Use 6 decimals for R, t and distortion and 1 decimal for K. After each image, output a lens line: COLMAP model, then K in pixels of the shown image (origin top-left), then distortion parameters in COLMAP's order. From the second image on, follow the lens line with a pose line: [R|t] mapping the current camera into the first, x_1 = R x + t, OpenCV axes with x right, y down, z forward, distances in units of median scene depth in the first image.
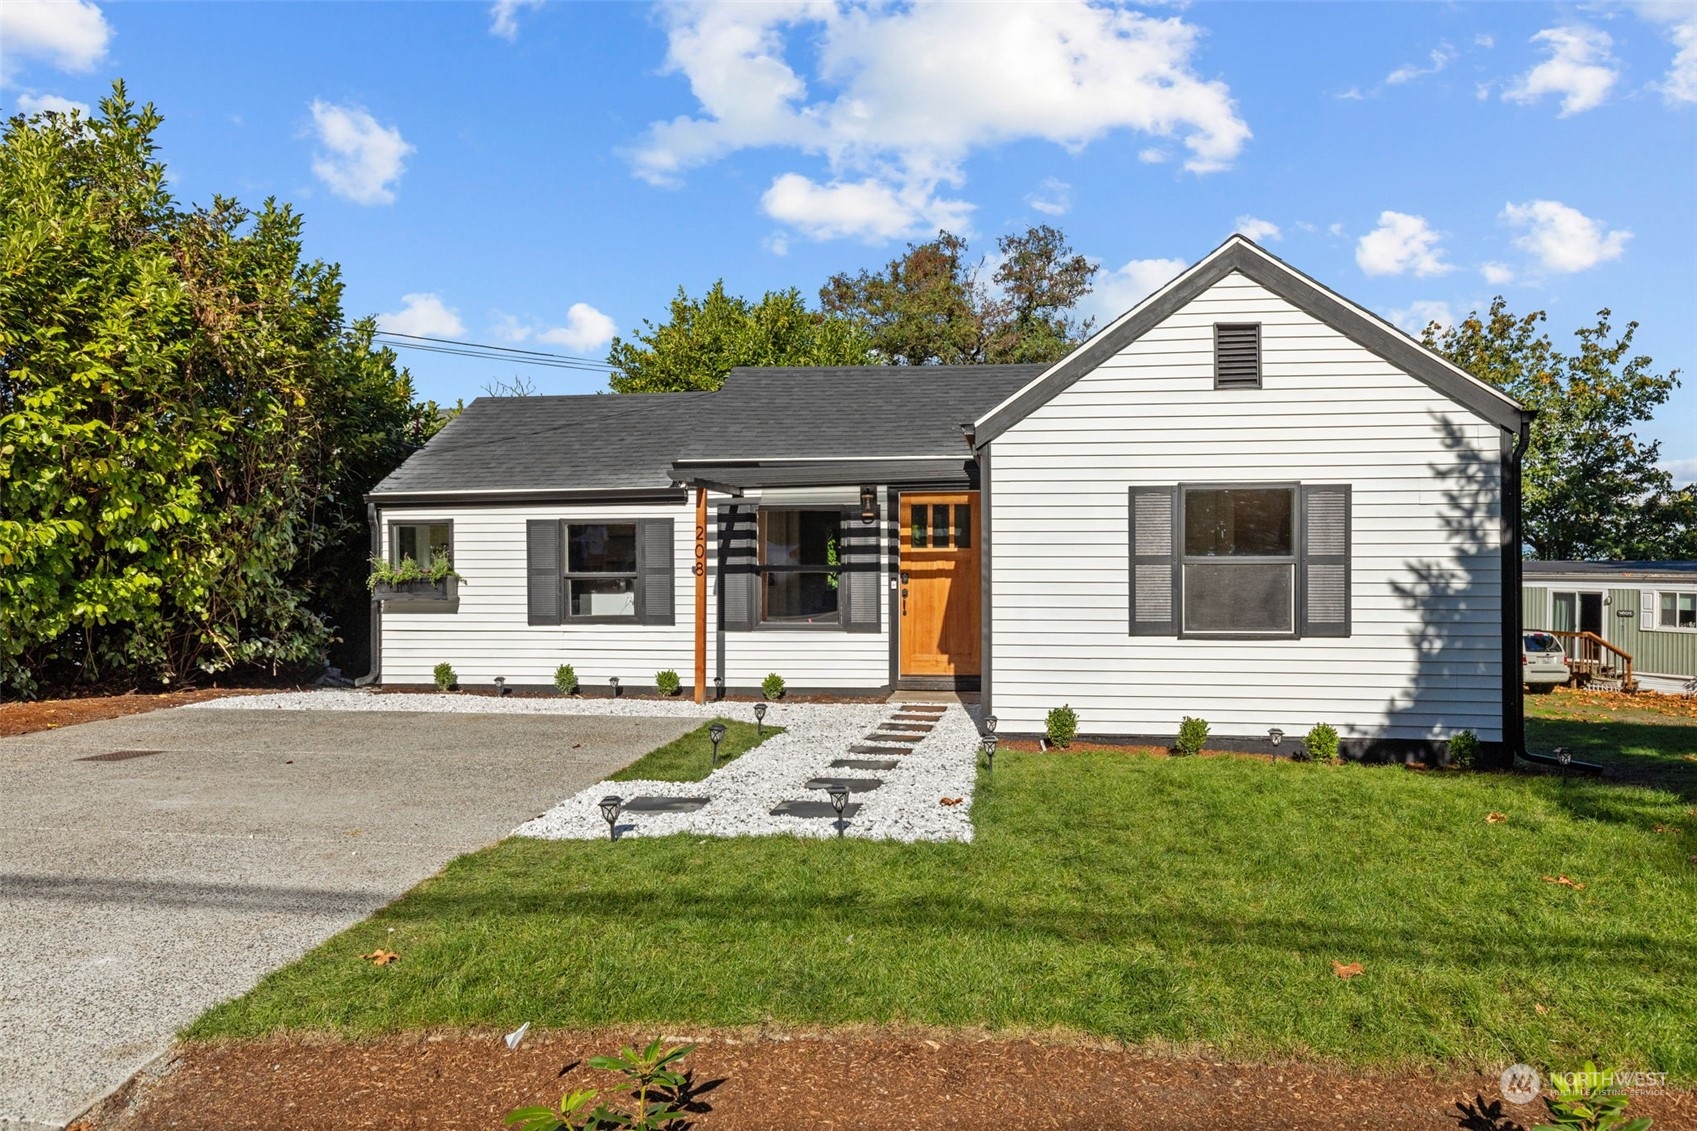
lens RADIAL K [[1191.4, 0, 848.5], [0, 1191.4, 565.5], [0, 0, 1]] dist [-0.001059, 0.002937]
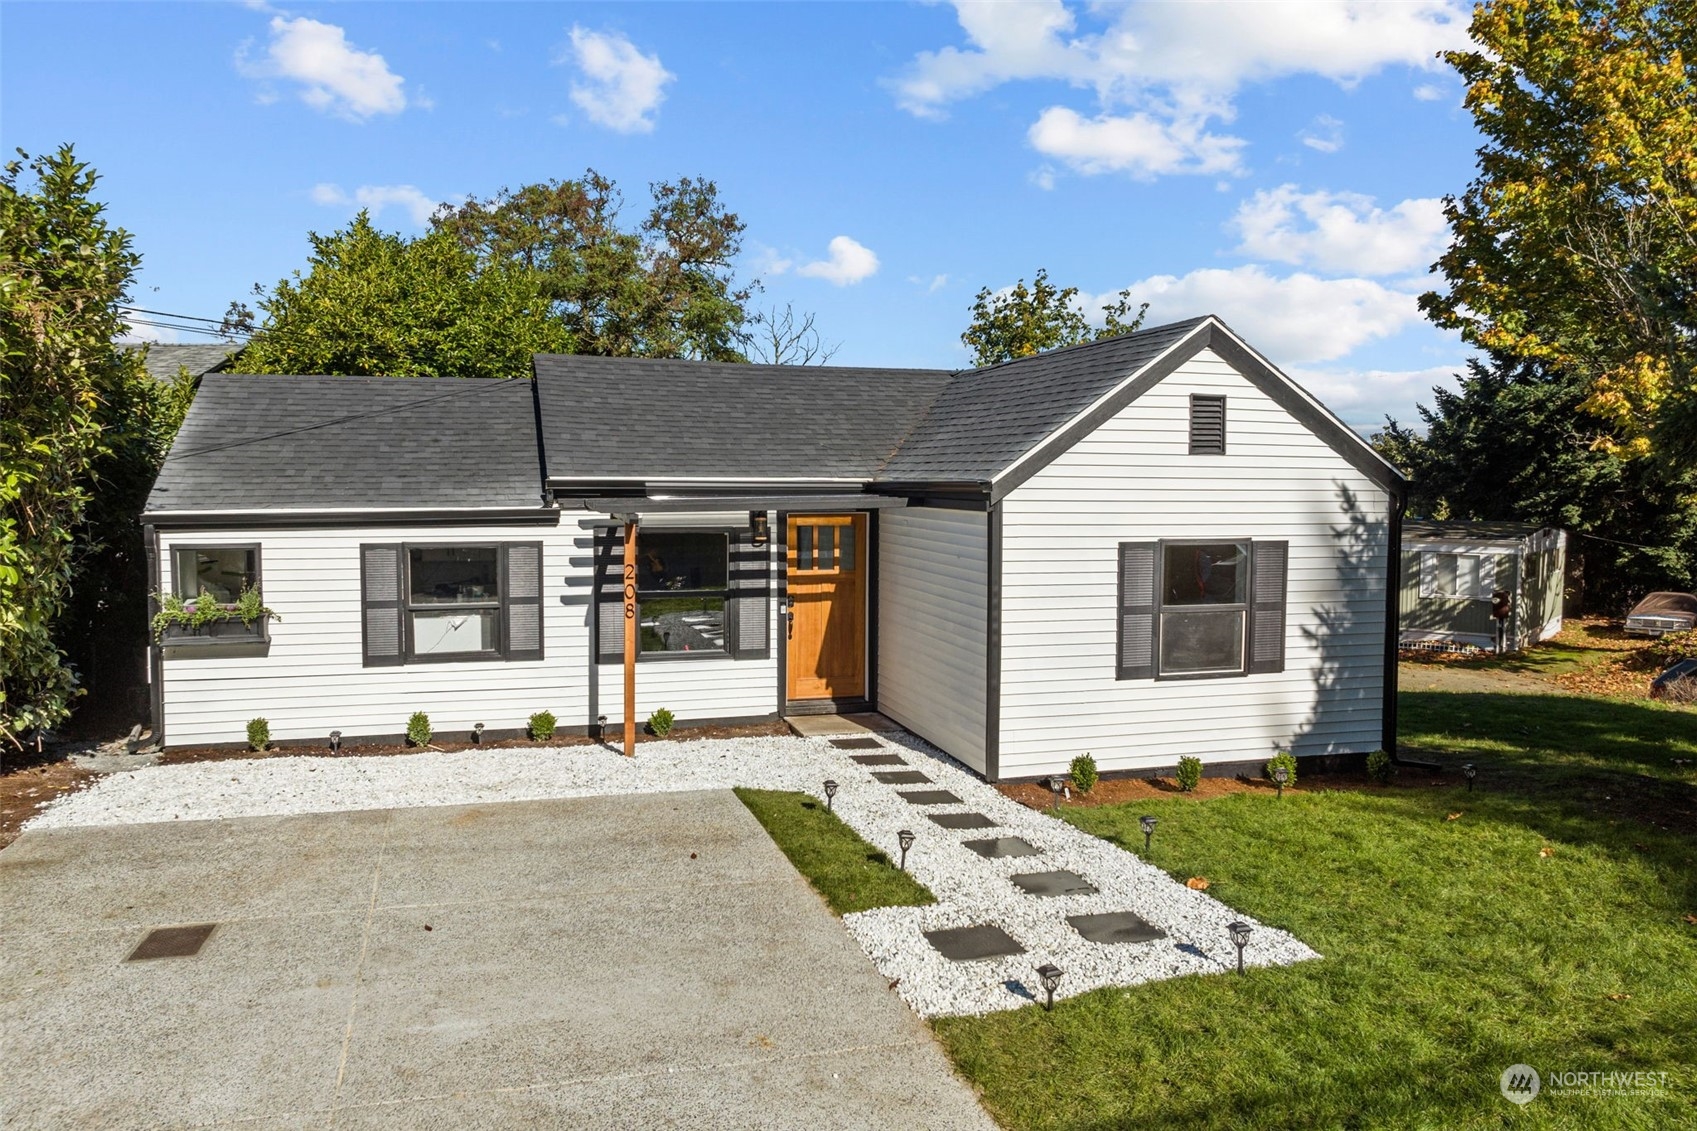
lens RADIAL K [[1224.4, 0, 848.5], [0, 1224.4, 565.5], [0, 0, 1]] dist [-0.033632, -0.022397]
pose [[0.910954, -0.021319, 0.411957, -0.323001], [-0.006554, 0.997789, 0.066130, -0.085766], [-0.412456, -0.062941, 0.908801, 0.073495]]
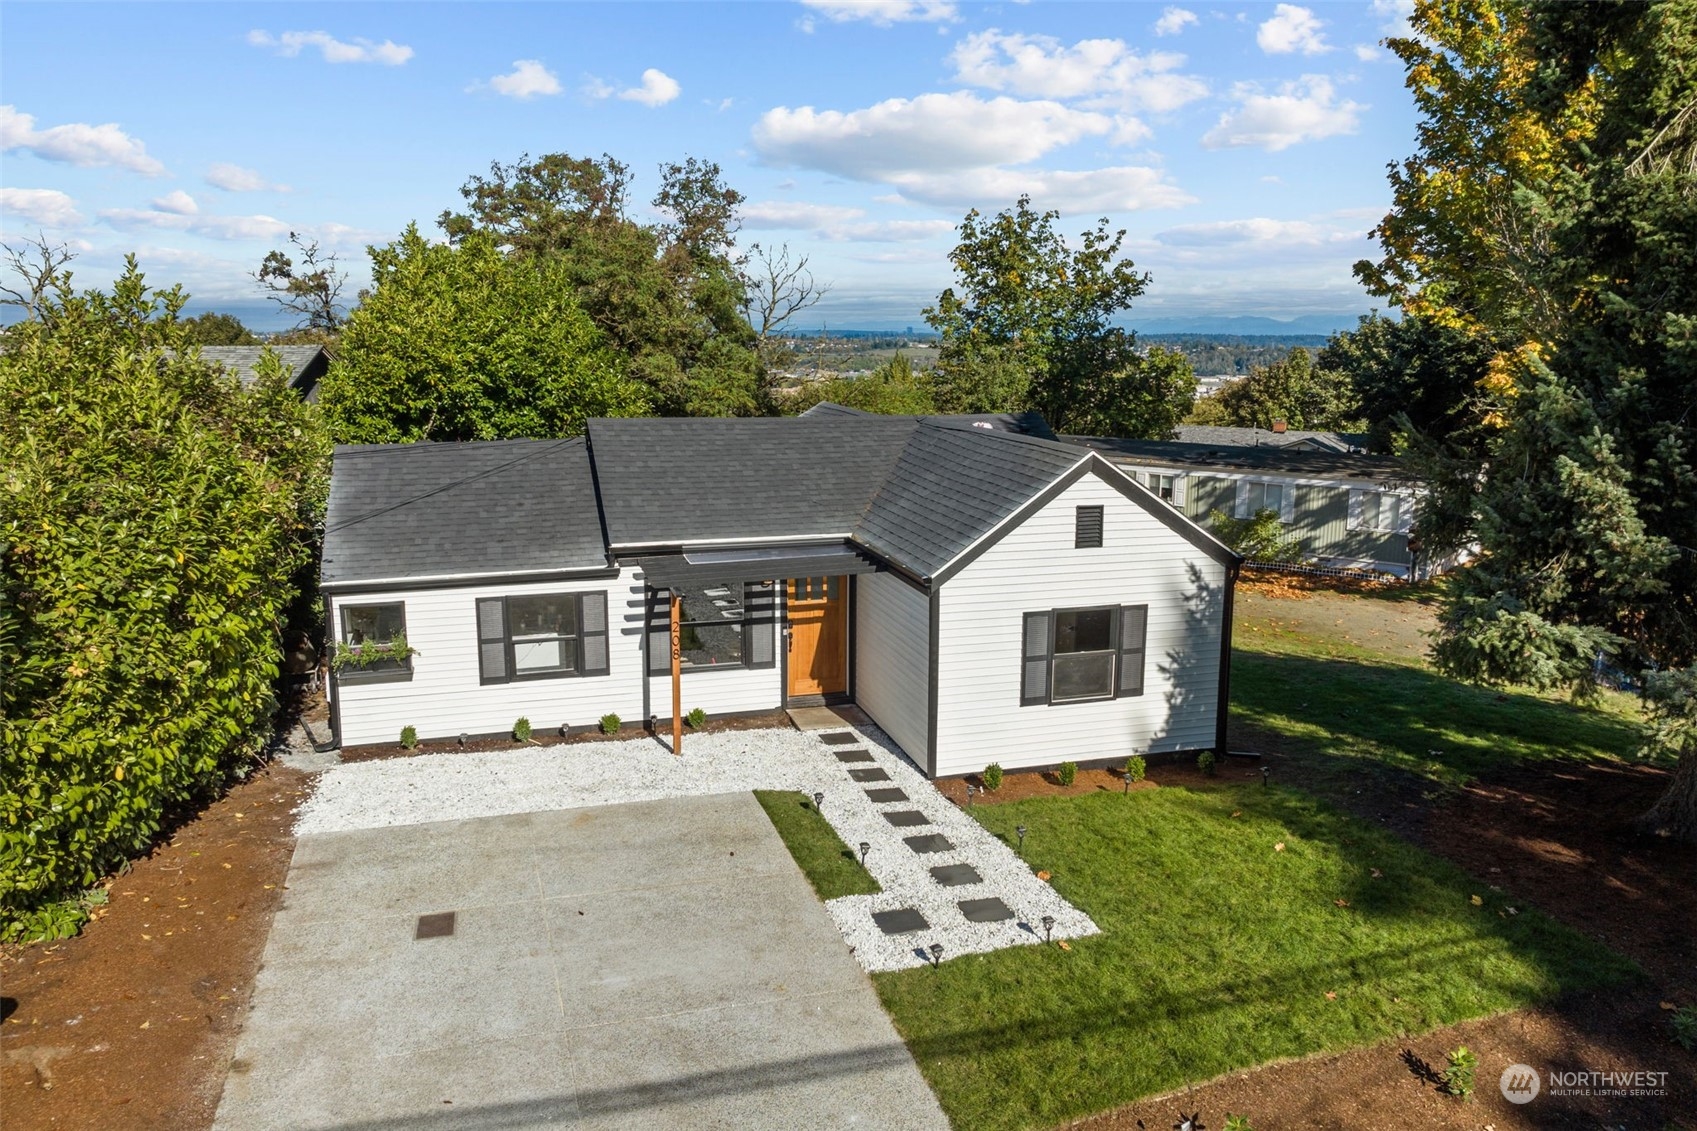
lens RADIAL K [[1224.4, 0, 848.5], [0, 1224.4, 565.5], [0, 0, 1]] dist [-0.033632, -0.022397]
pose [[0.909814, -0.071162, 0.408869, -0.439580], [-0.006041, 0.982815, 0.184497, -0.301756], [-0.414972, -0.170328, 0.893749, -0.211054]]
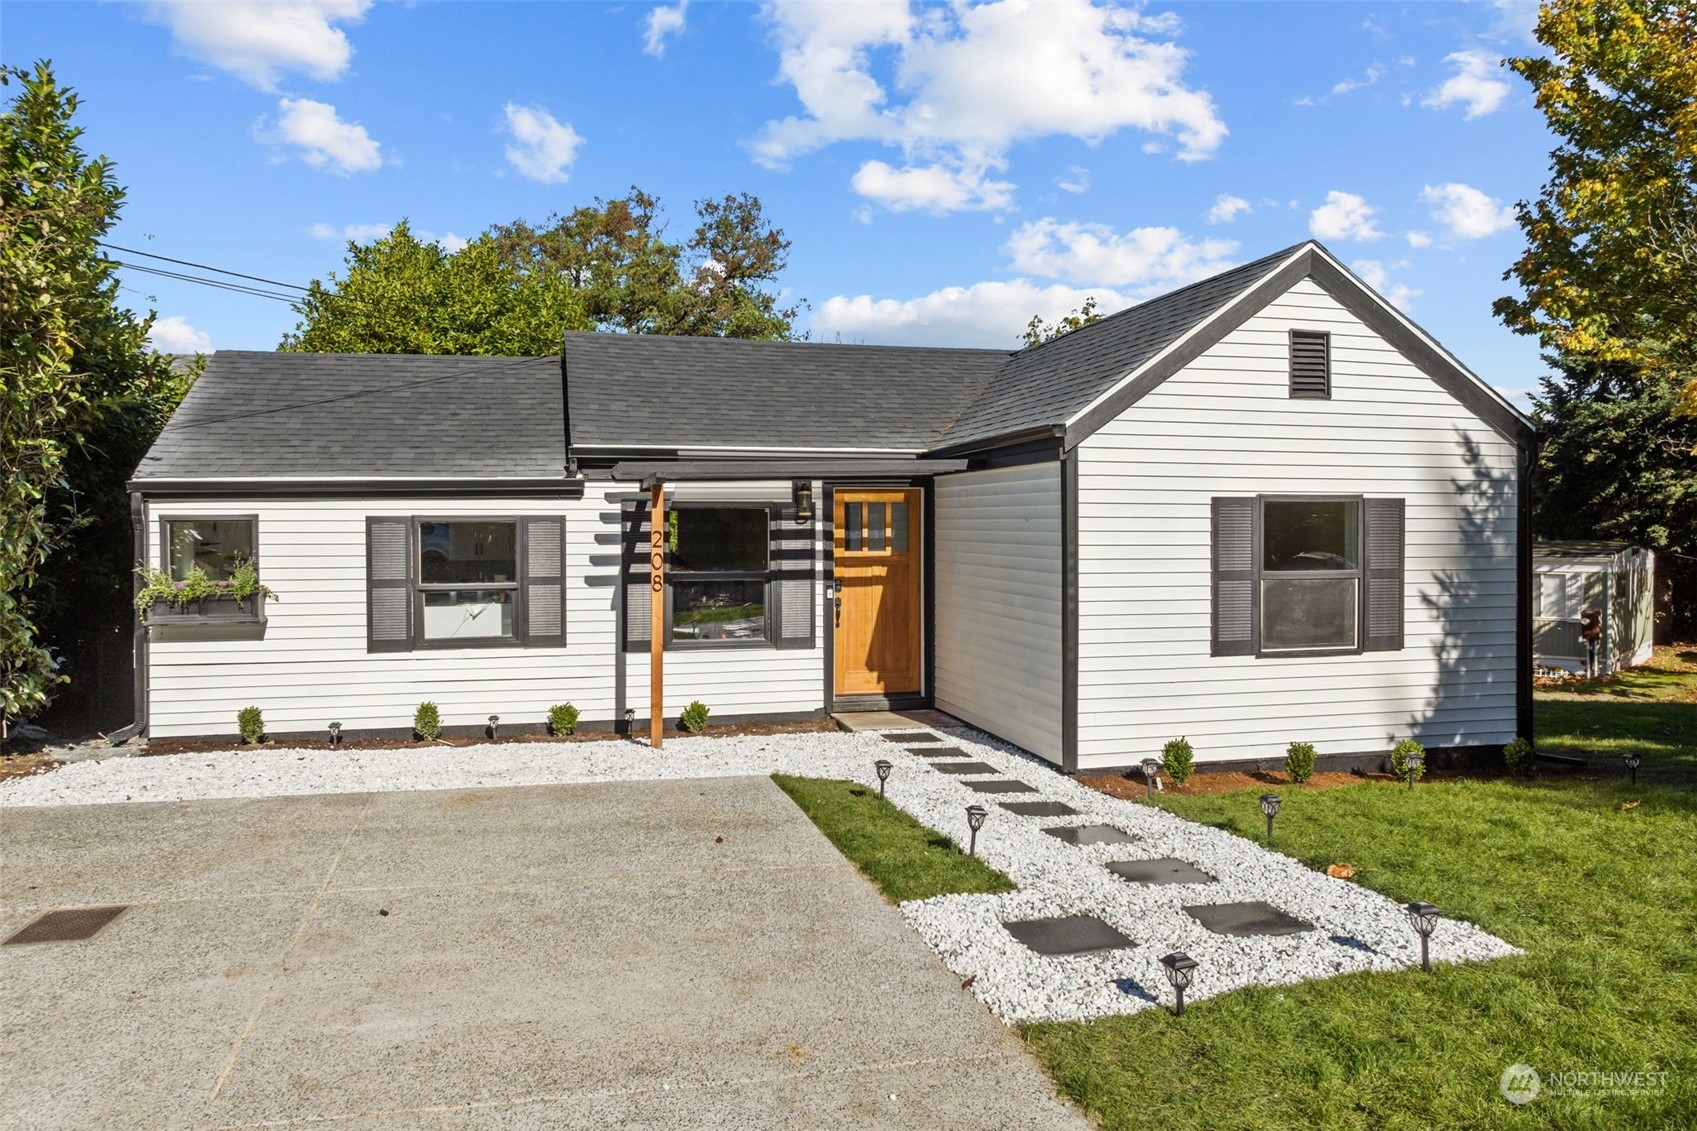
lens RADIAL K [[1211.6, 0, 845.2], [0, 1211.6, 550.5], [0, 0, 1]] dist [-0.041883, 0.002126]
pose [[0.928362, -0.005631, 0.371635, -0.282761], [0.000914, 0.999917, 0.012867, -0.027233], [-0.371677, -0.011606, 0.928290, 0.166140]]
